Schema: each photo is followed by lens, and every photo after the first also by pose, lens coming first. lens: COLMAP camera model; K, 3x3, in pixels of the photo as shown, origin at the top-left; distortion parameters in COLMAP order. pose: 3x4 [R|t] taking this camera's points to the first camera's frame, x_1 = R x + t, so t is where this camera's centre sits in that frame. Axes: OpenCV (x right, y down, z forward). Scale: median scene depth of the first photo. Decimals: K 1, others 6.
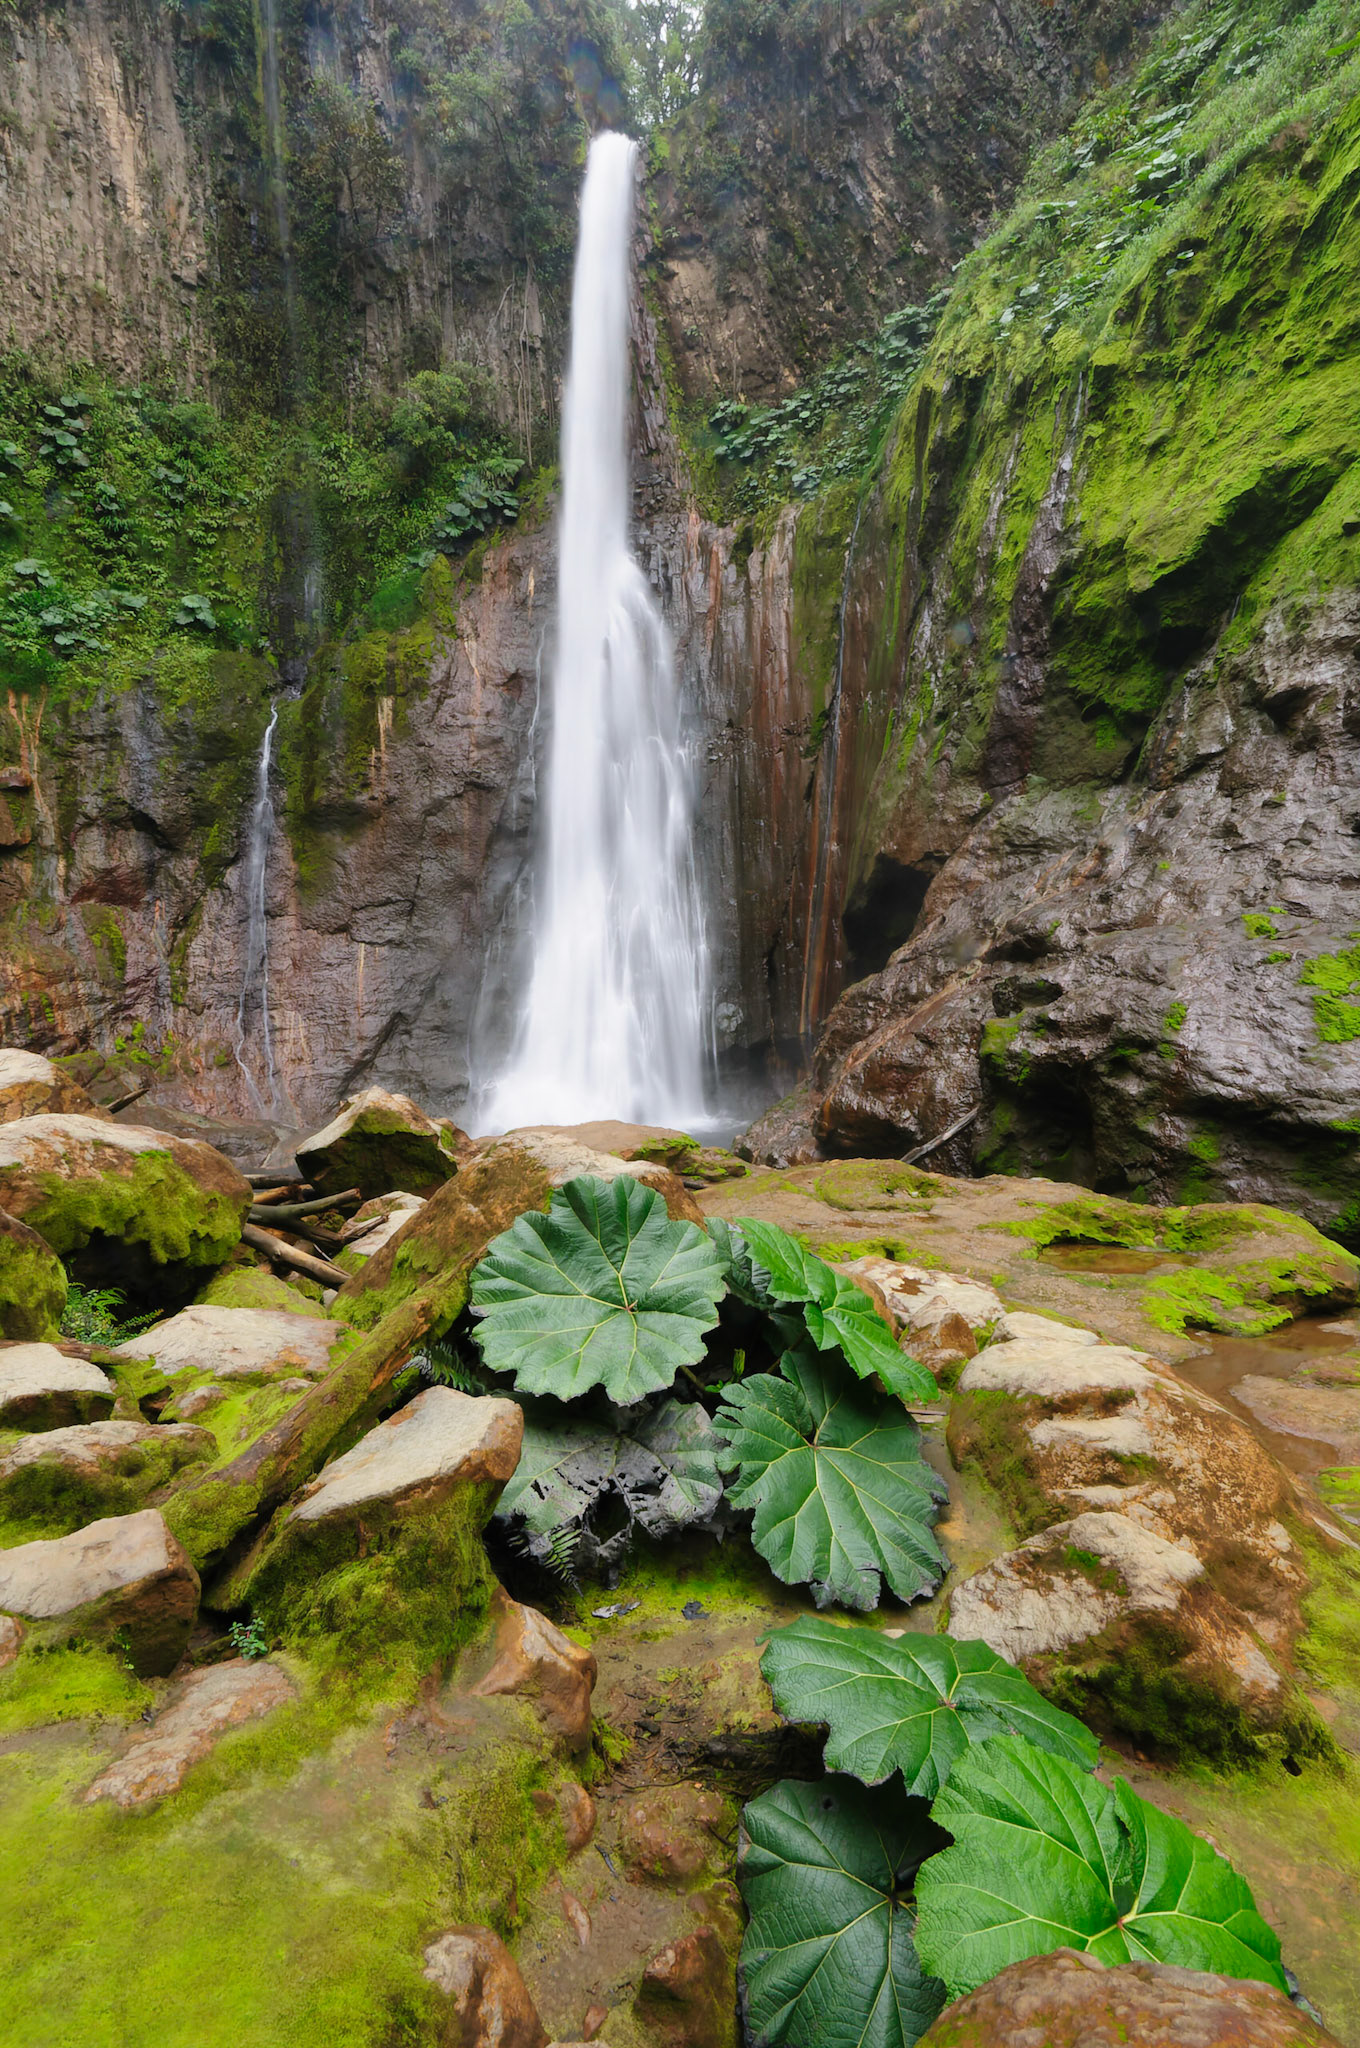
lens RADIAL K [[1043.6, 0, 690.2], [0, 1043.6, 997.0], [0, 0, 1]] dist [-0.001517, 0.001758]
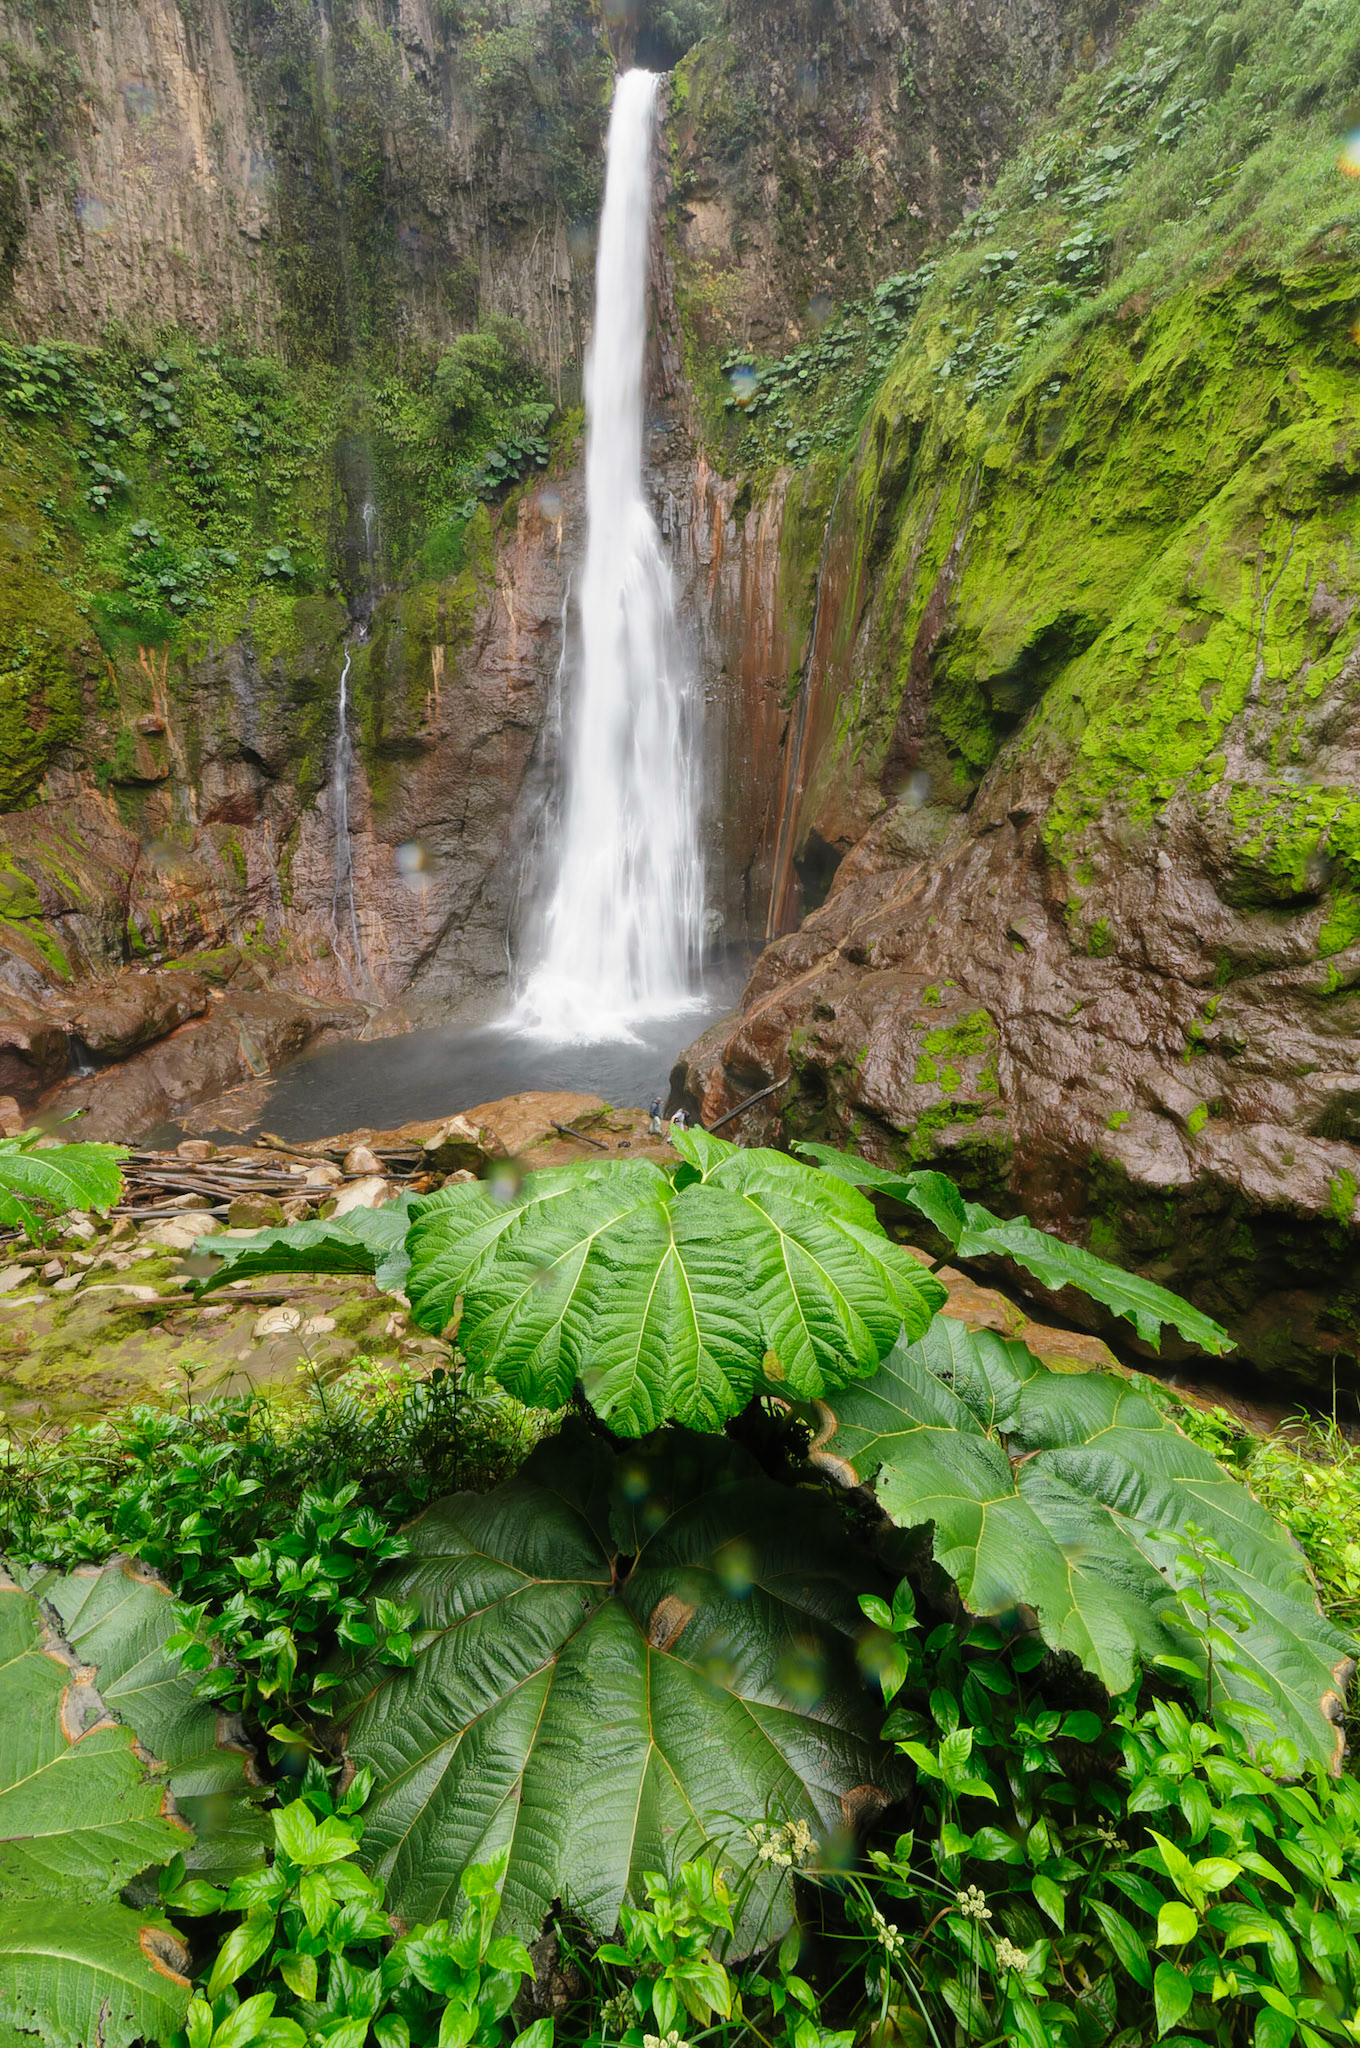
lens RADIAL K [[1057.3, 0, 688.6], [0, 1057.3, 998.0], [0, 0, 1]] dist [0.002656, 0.001263]
pose [[0.998259, 0.034479, -0.047858, 0.069744], [-0.024498, 0.980429, 0.195343, -0.132612], [0.053656, -0.193830, 0.979567, -0.260430]]
